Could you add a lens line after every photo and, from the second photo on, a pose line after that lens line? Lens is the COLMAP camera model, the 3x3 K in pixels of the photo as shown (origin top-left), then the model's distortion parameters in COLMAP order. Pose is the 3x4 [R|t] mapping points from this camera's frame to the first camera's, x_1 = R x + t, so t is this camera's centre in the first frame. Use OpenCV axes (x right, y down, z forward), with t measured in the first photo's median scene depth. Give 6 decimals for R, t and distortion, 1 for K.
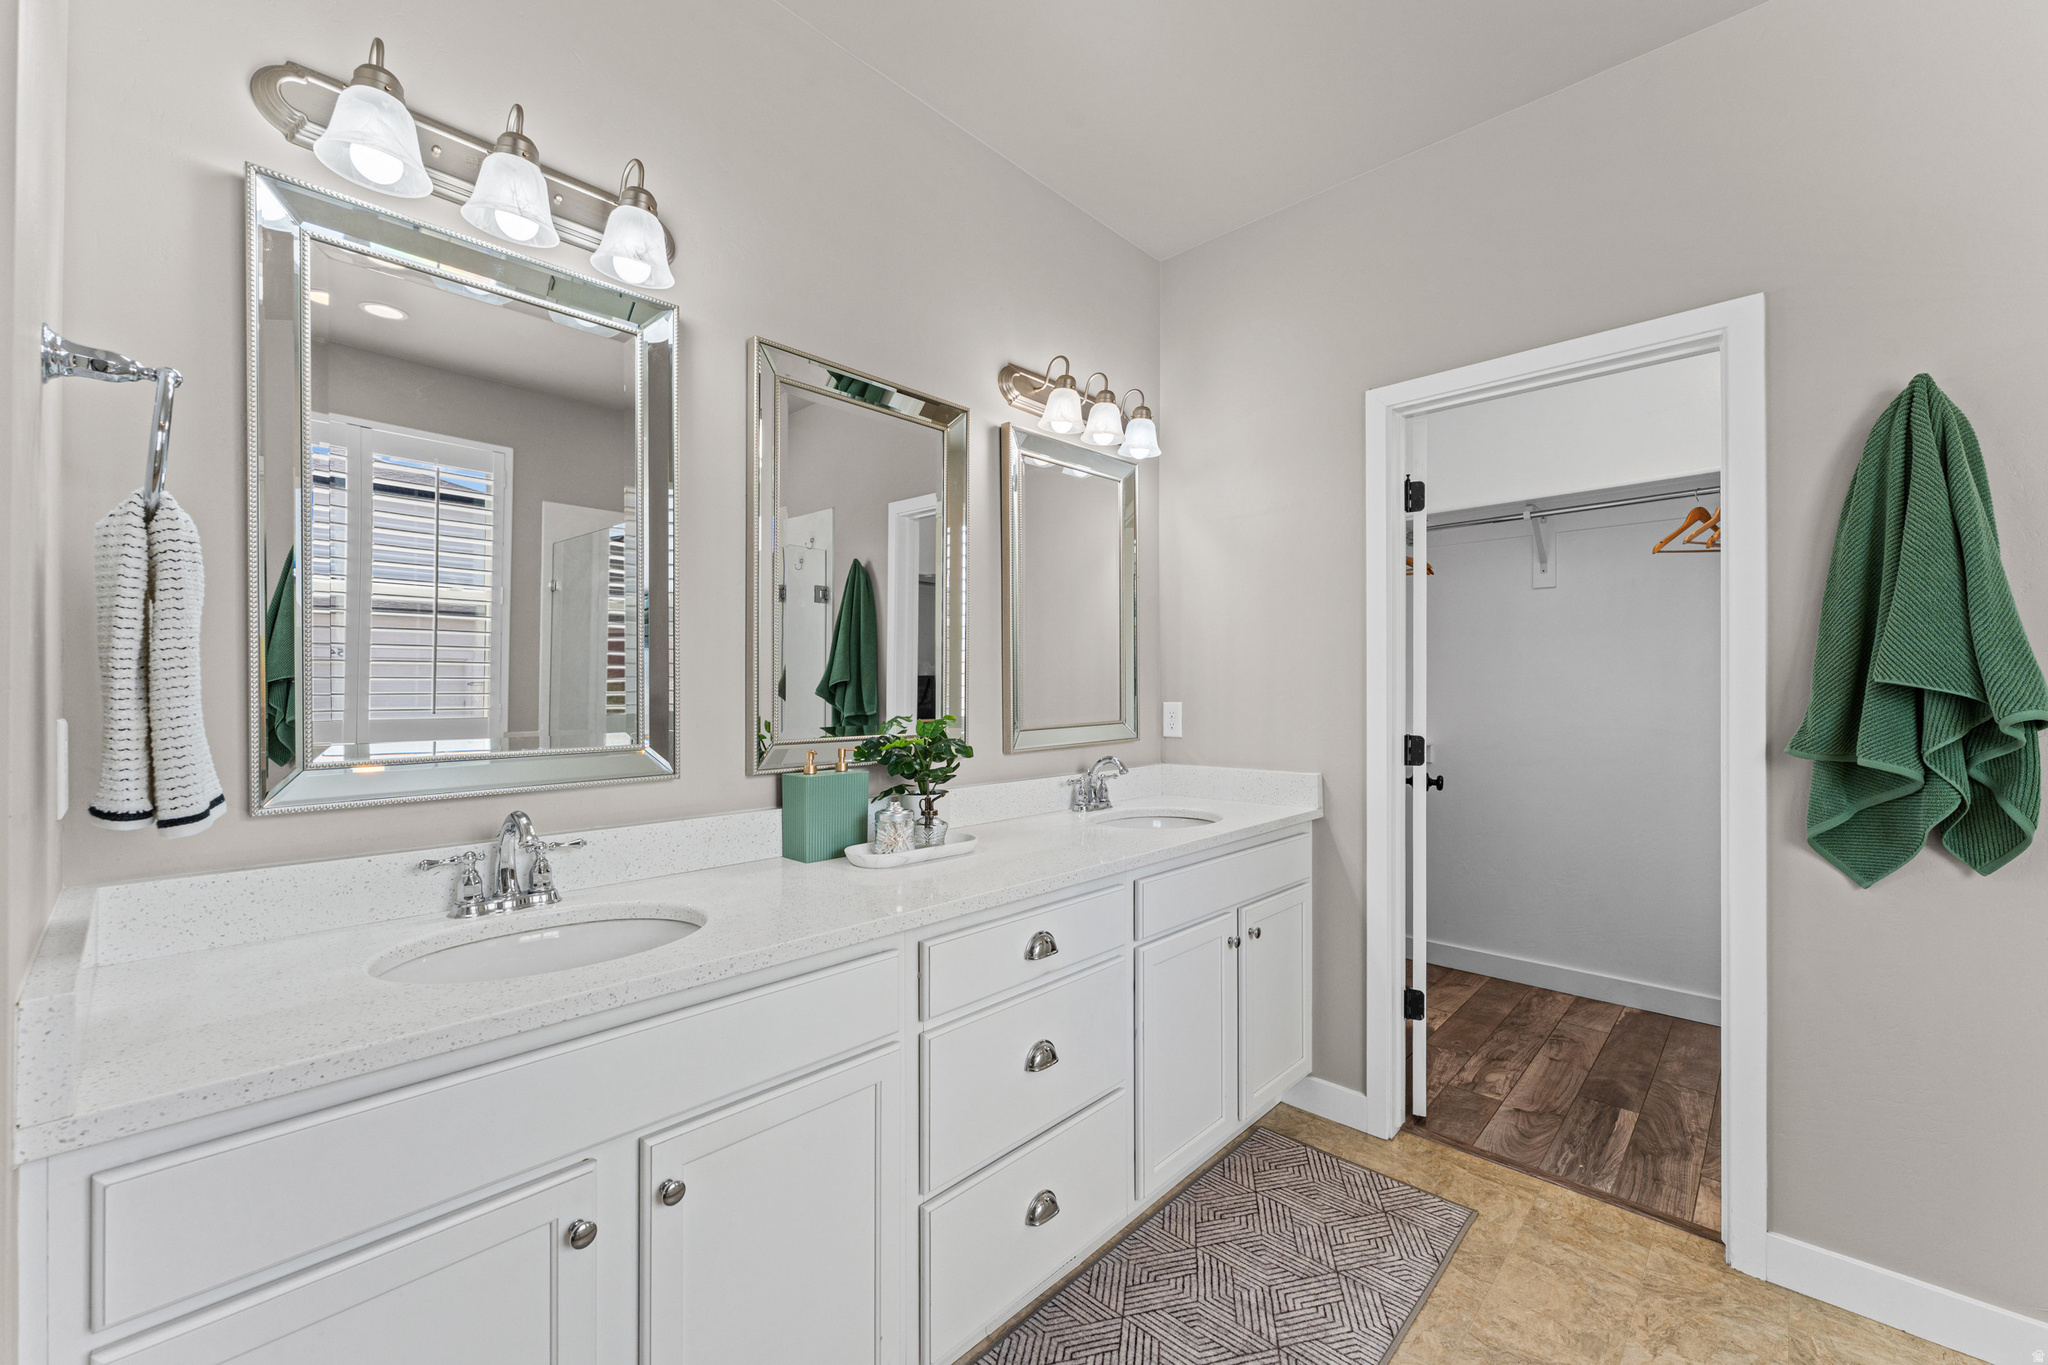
lens RADIAL K [[814.4, 0, 1017.3], [0, 814.4, 684.9], [0, 0, 1]] dist [0.001348, -0.000207]
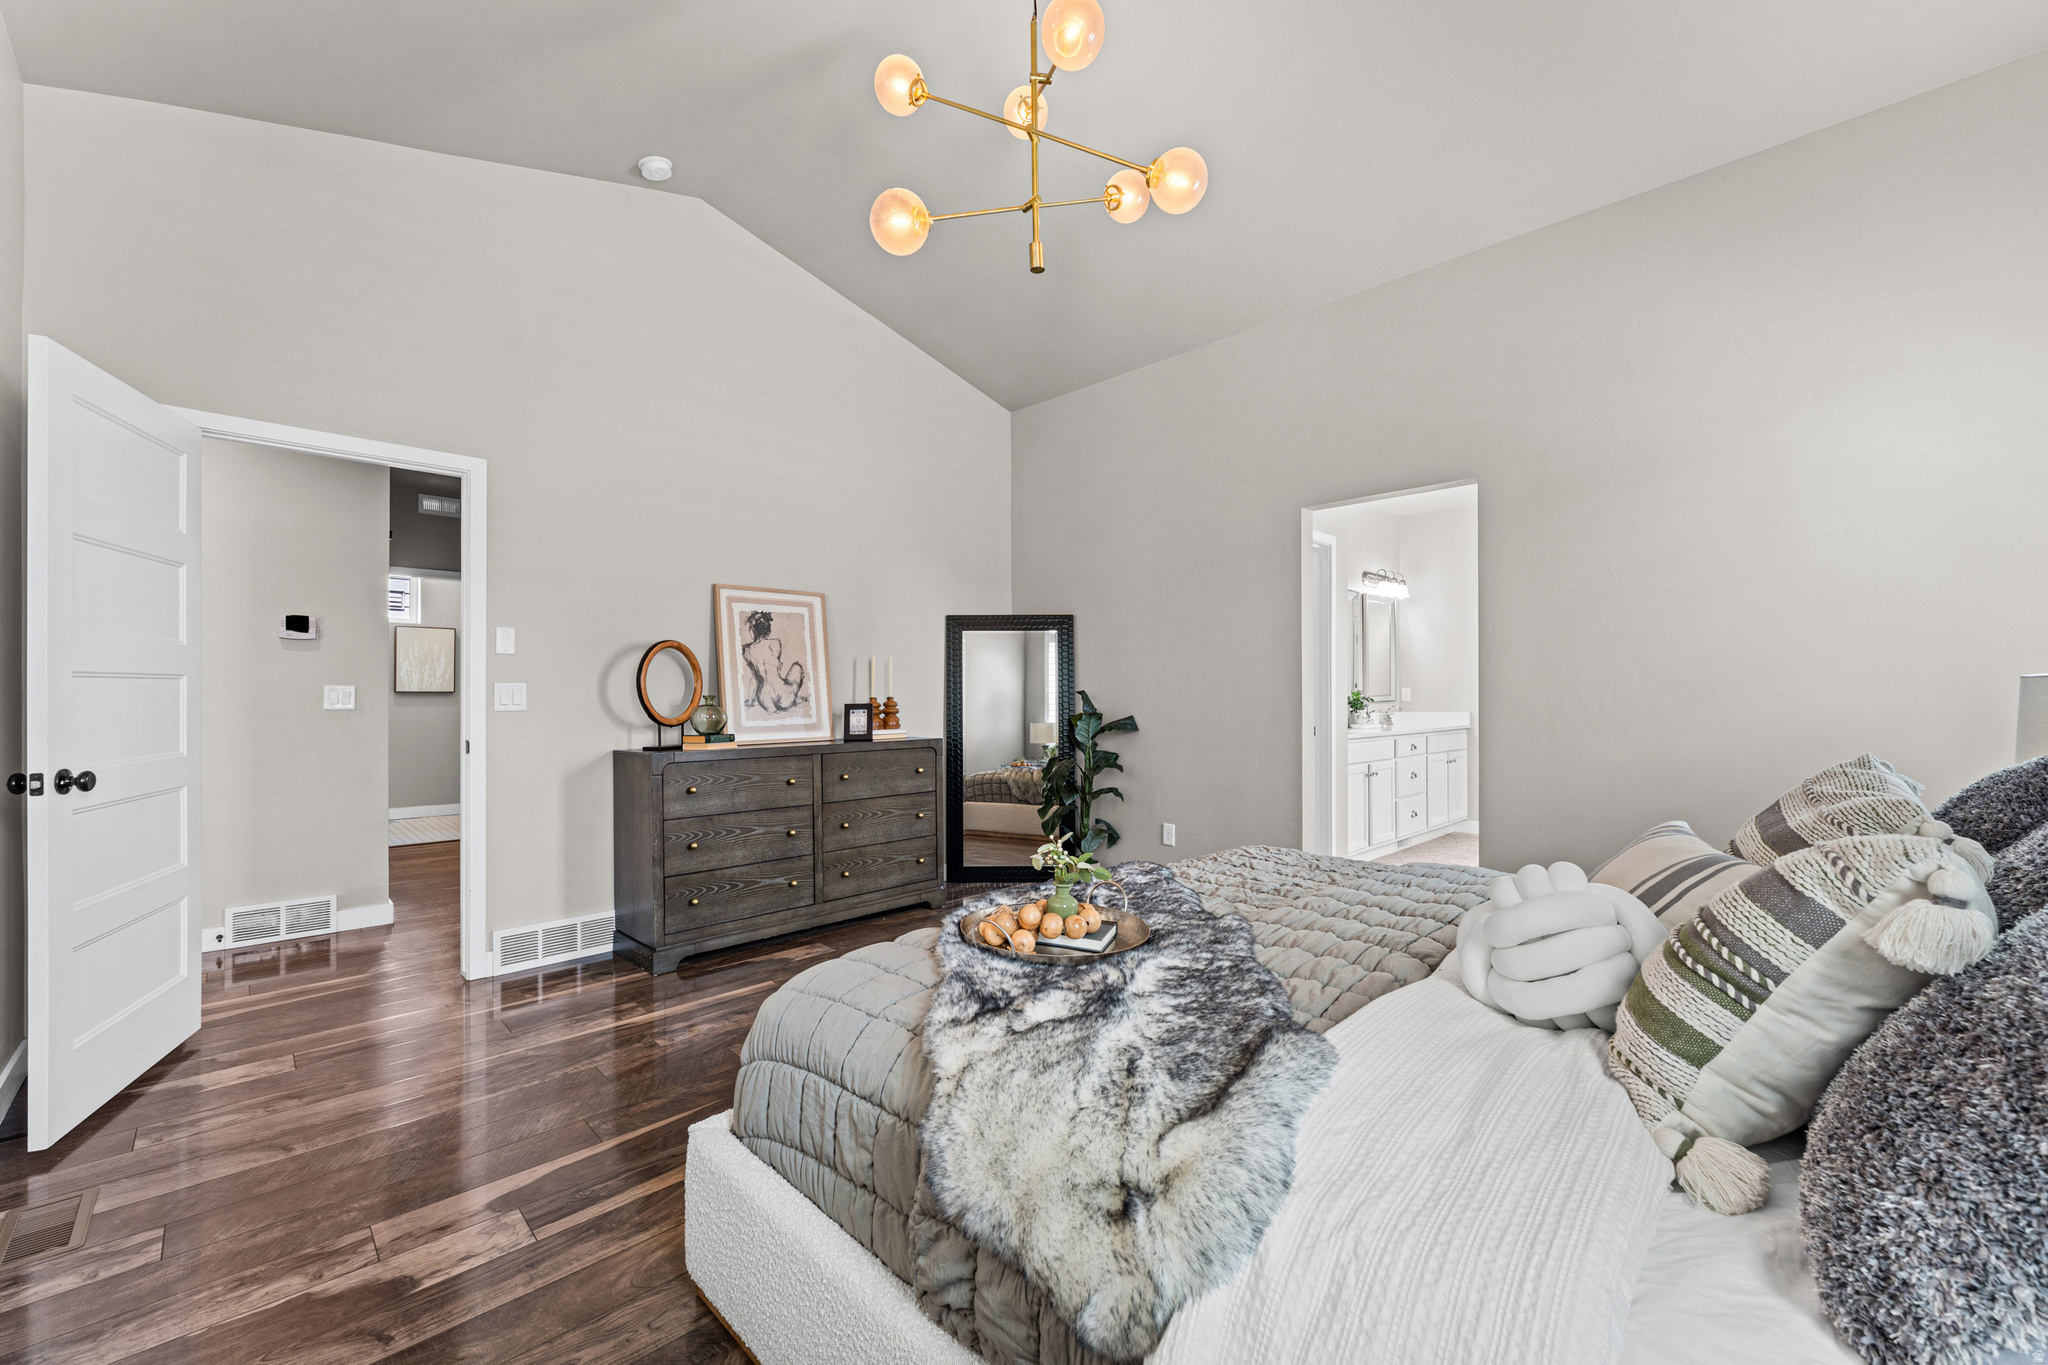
lens RADIAL K [[821.8, 0, 1014.6], [0, 821.8, 694.8], [0, 0, 1]] dist [-0.000535, -0.000427]
pose [[0.999675, -0.000956, -0.025466, -1.369416], [0.001118, 0.999979, 0.006369, 0.035085], [0.025460, -0.006395, 0.999655, -2.282201]]
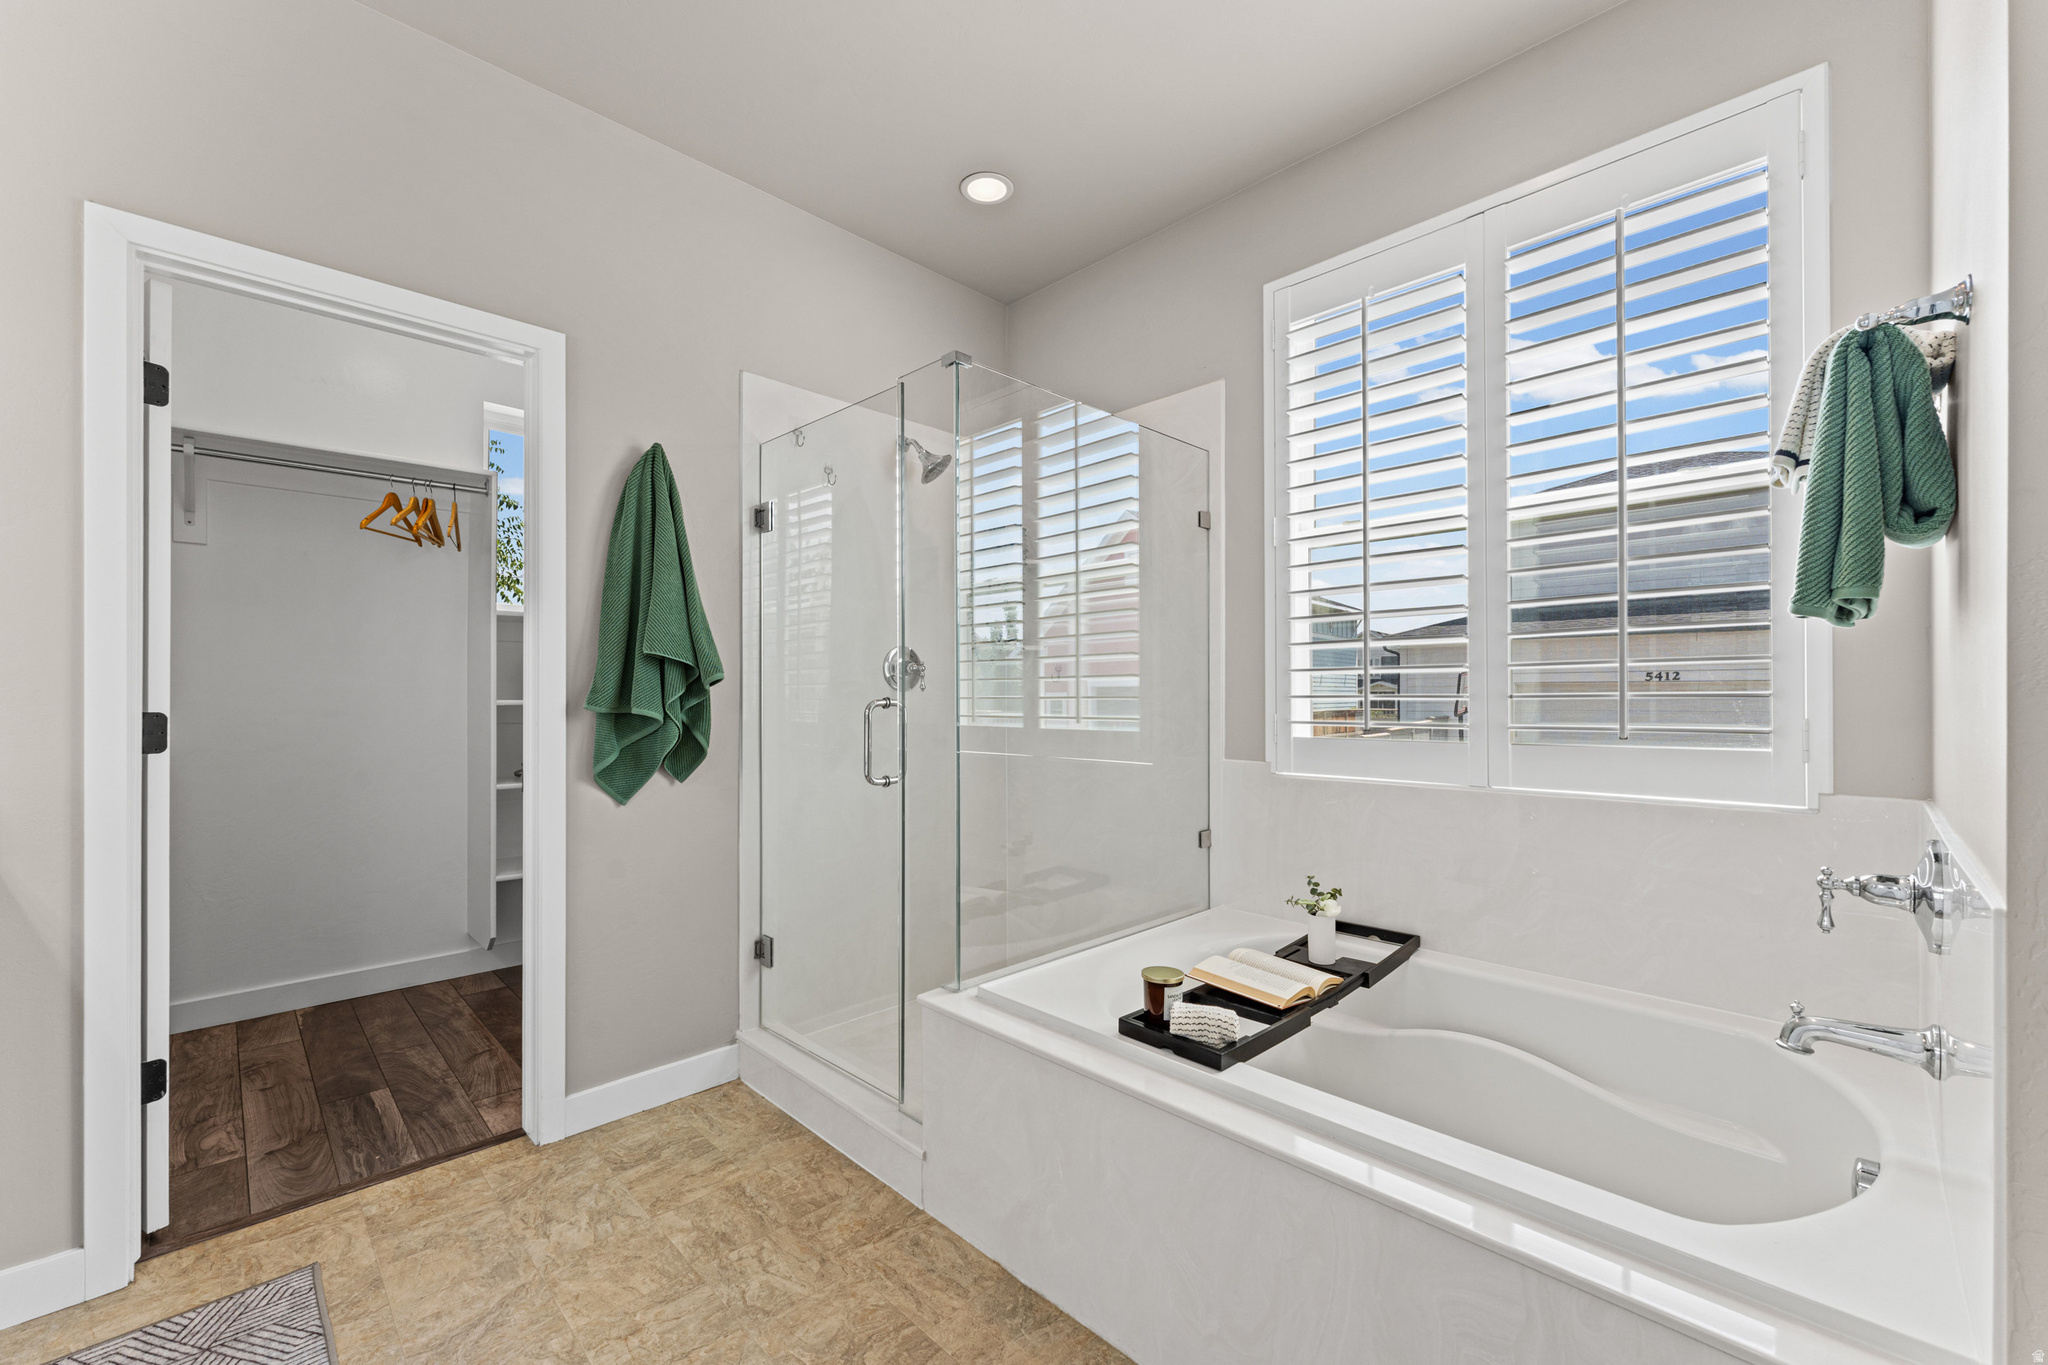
lens RADIAL K [[821.8, 0, 1014.6], [0, 821.8, 694.8], [0, 0, 1]] dist [-0.000535, -0.000427]
pose [[0.033571, 0.003176, 0.999431, -0.255187], [-0.006348, 0.999975, -0.002965, 0.051772], [-0.999416, -0.006245, 0.033591, 0.241304]]
